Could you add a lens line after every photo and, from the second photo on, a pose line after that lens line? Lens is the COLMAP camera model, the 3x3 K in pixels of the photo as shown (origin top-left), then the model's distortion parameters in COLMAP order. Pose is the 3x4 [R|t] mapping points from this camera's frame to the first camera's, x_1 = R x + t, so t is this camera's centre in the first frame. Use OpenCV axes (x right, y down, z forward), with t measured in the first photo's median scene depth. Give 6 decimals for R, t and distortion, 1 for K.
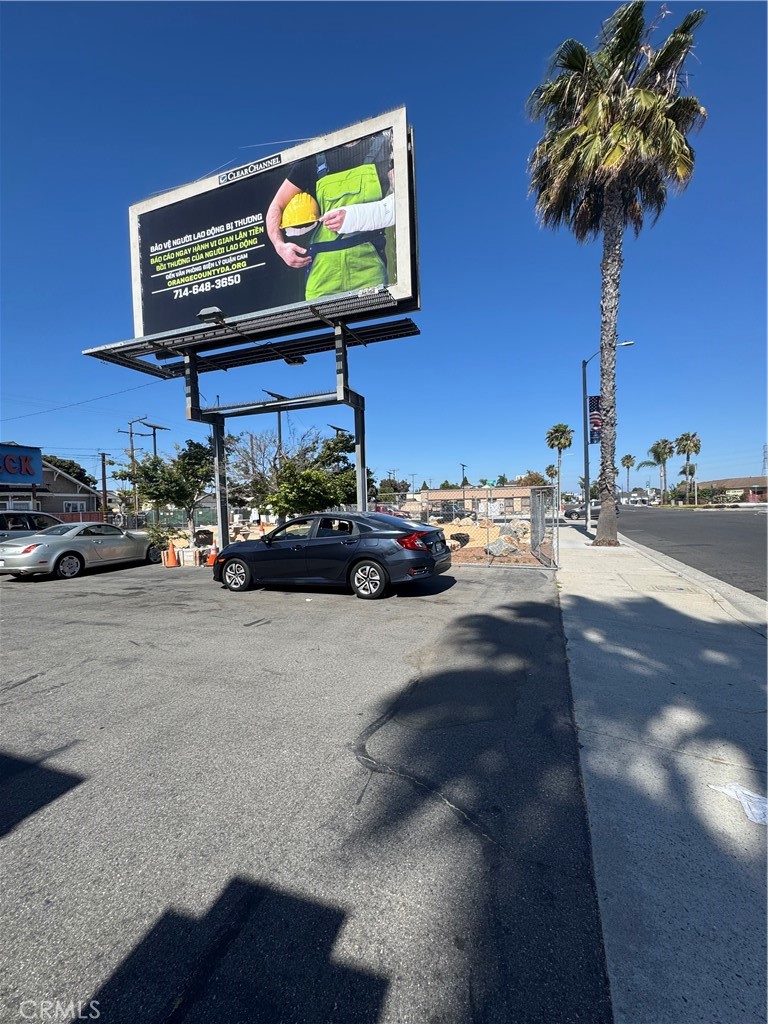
lens RADIAL K [[433.2, 0, 384.0], [0, 433.2, 512.0], [0, 0, 1]] dist [0.000030, -0.000071]
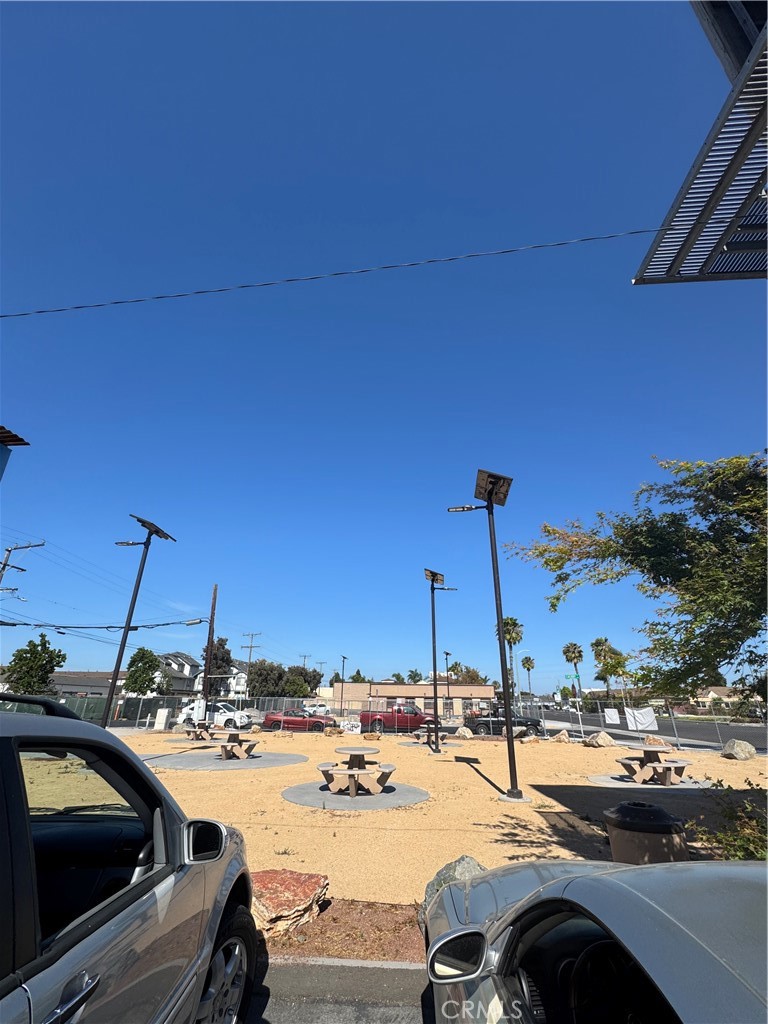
lens RADIAL K [[433.2, 0, 384.0], [0, 433.2, 512.0], [0, 0, 1]] dist [0.000030, -0.000071]
pose [[0.957719, 0.151600, 0.244523, -0.087449], [-0.036540, 0.907120, -0.419283, -0.000560], [-0.285375, 0.392620, 0.874306, 0.099042]]
